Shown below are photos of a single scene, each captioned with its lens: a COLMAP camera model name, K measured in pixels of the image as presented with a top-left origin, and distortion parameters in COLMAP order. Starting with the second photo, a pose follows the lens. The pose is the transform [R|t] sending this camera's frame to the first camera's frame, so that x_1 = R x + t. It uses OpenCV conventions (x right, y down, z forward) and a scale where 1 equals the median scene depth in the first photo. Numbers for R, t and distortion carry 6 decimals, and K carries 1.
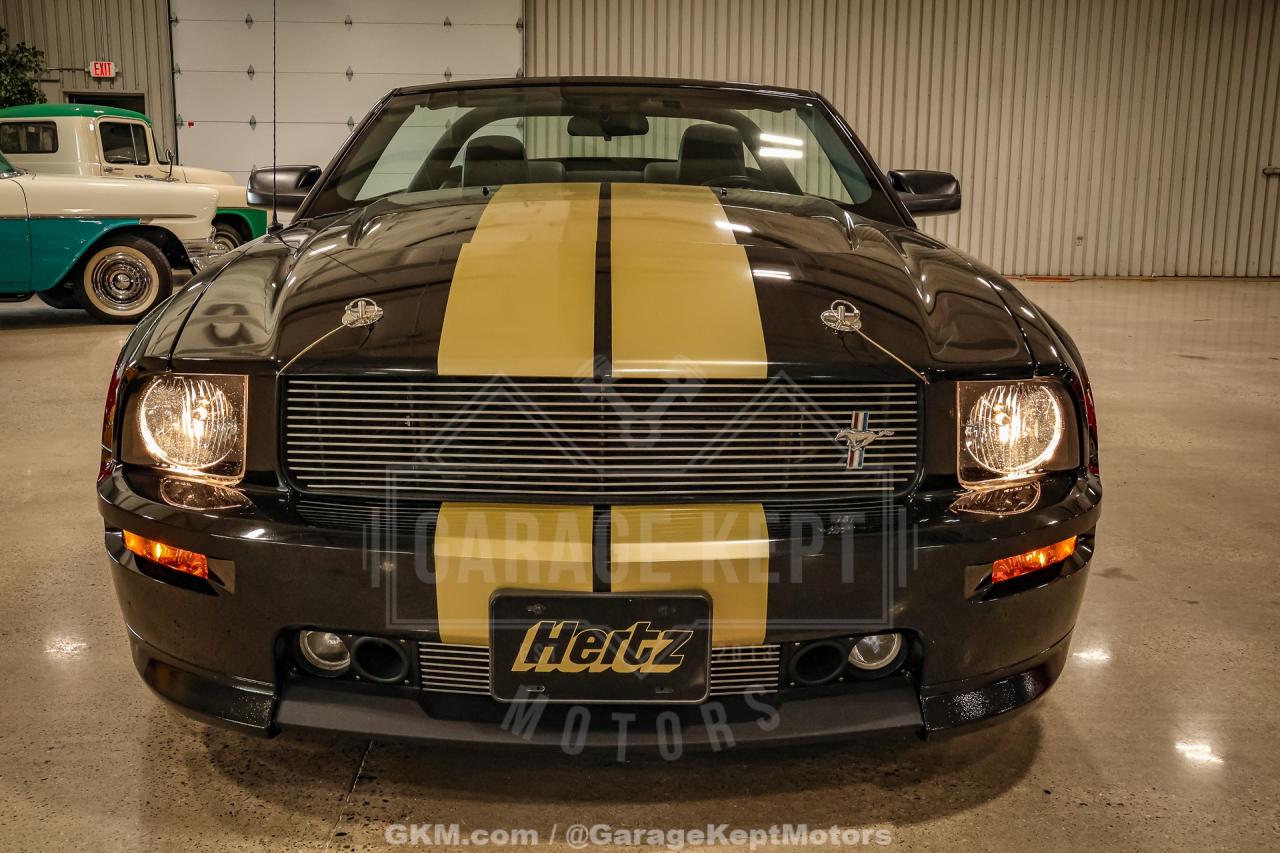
lens RADIAL K [[1514.6, 0, 622.1], [0, 1514.6, 428.8], [0, 0, 1]] dist [-0.079801, 0.397644]
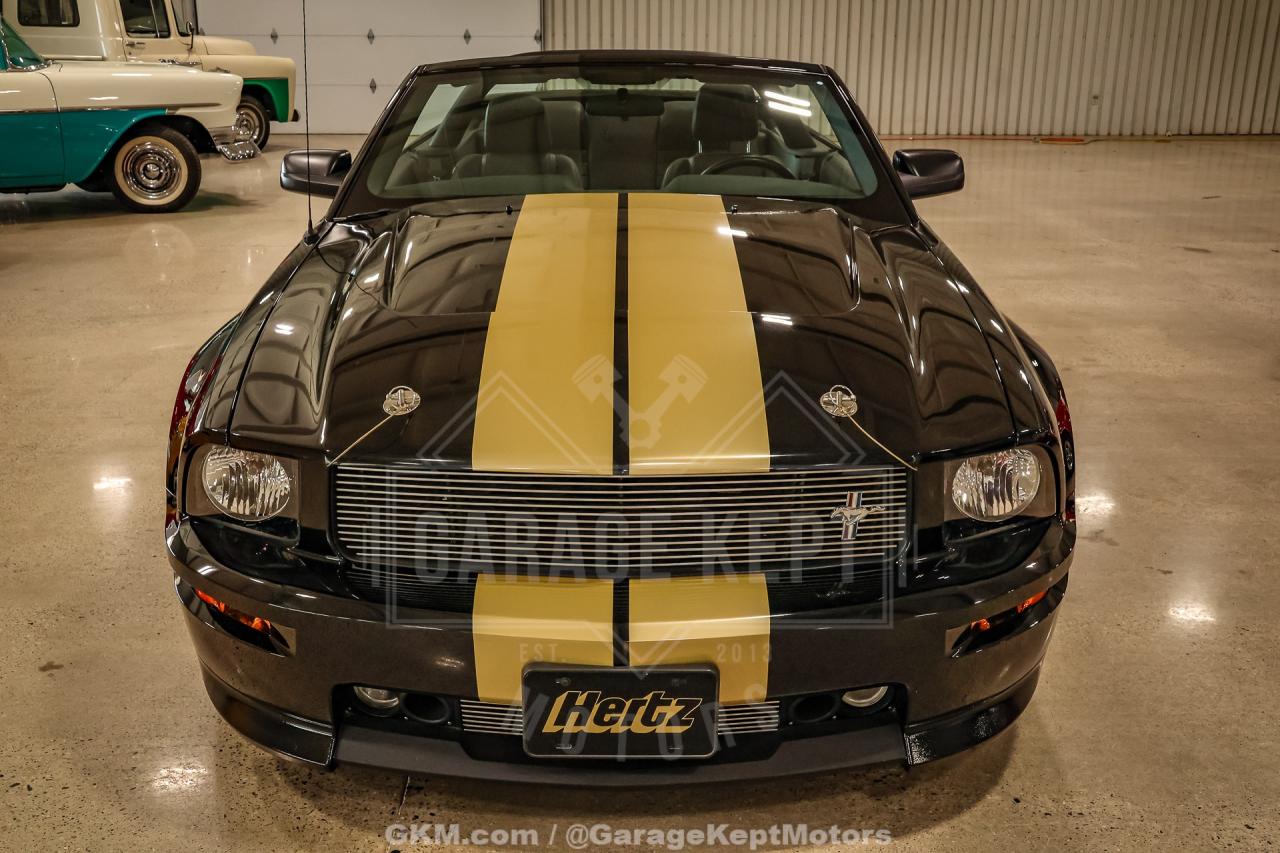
lens RADIAL K [[1497.5, 0, 624.5], [0, 1497.5, 428.9], [0, 0, 1]] dist [-0.101168, 0.423218]
pose [[0.999922, -0.004215, -0.011792, 0.002304], [0.005725, 0.991348, 0.131133, -0.178855], [0.011137, -0.131190, 0.991295, -0.069756]]
